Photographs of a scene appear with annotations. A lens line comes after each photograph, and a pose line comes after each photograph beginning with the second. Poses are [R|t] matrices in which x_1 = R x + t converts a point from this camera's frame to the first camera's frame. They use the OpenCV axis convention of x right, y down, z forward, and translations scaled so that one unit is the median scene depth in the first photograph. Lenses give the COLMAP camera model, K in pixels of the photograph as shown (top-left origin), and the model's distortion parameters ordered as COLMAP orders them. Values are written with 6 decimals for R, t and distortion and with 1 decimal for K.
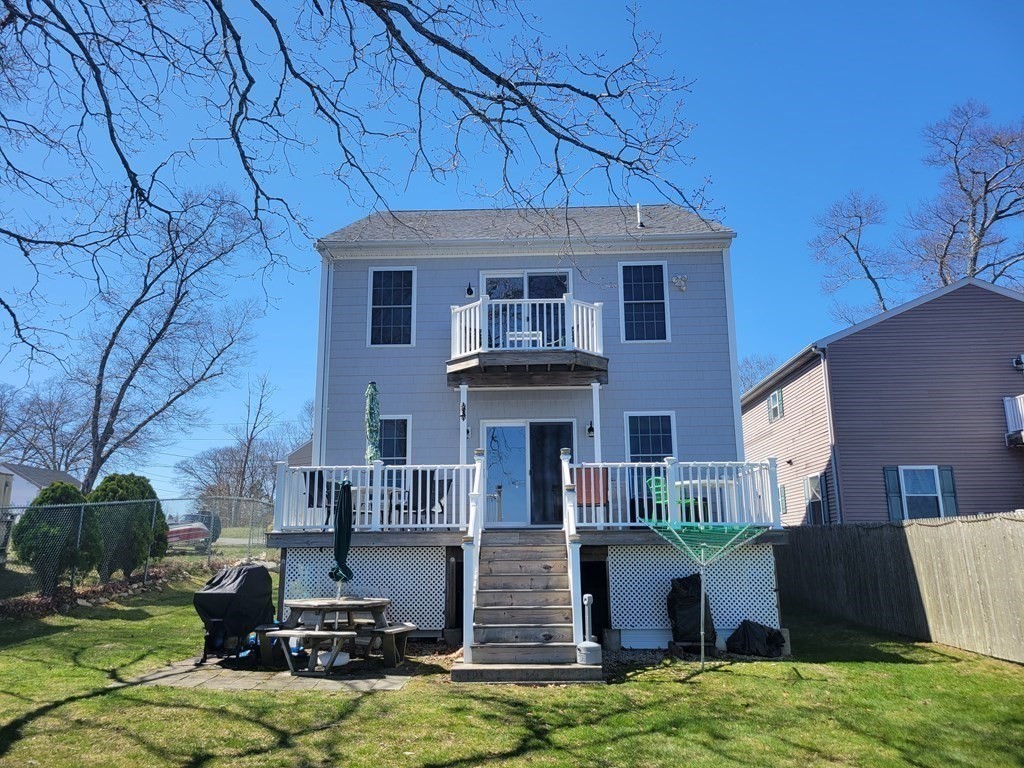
lens RADIAL K [[760.8, 0, 511.8], [0, 760.8, 384.4], [0, 0, 1]] dist [0.043599, -0.027825]
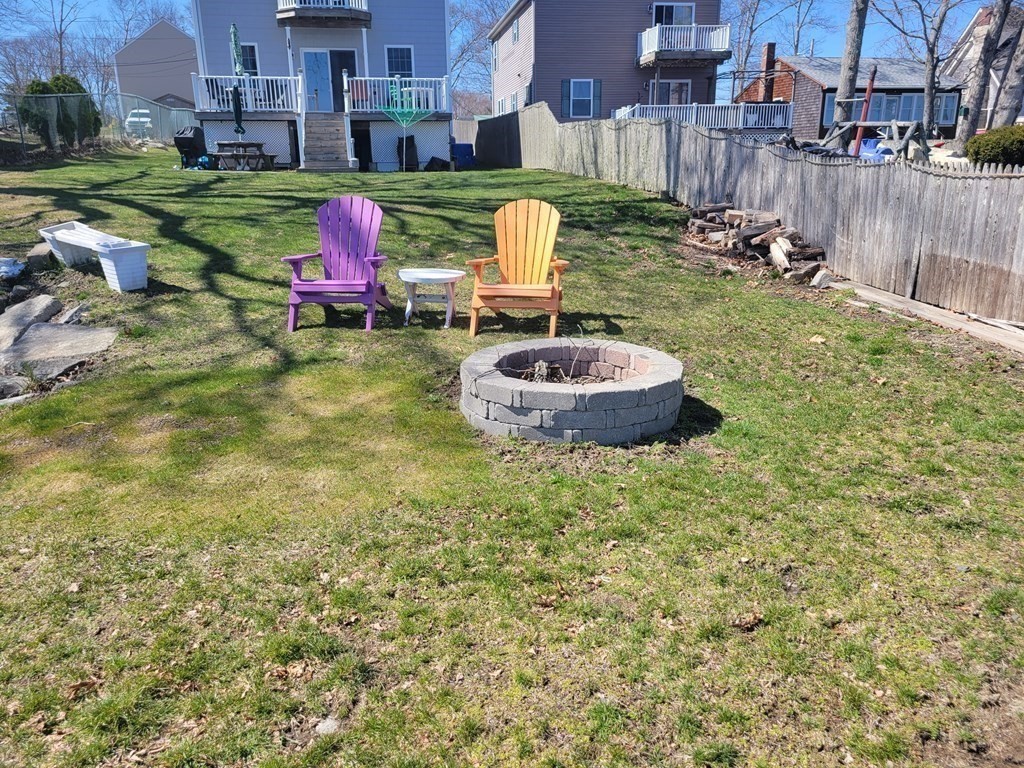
lens RADIAL K [[760.8, 0, 508.6], [0, 760.8, 385.0], [0, 0, 1]] dist [0.043599, -0.027825]
pose [[0.981110, -0.057547, 0.184696, 0.069139], [-0.037589, 0.879826, 0.473807, -0.147146], [-0.189766, -0.471799, 0.861043, -1.127305]]
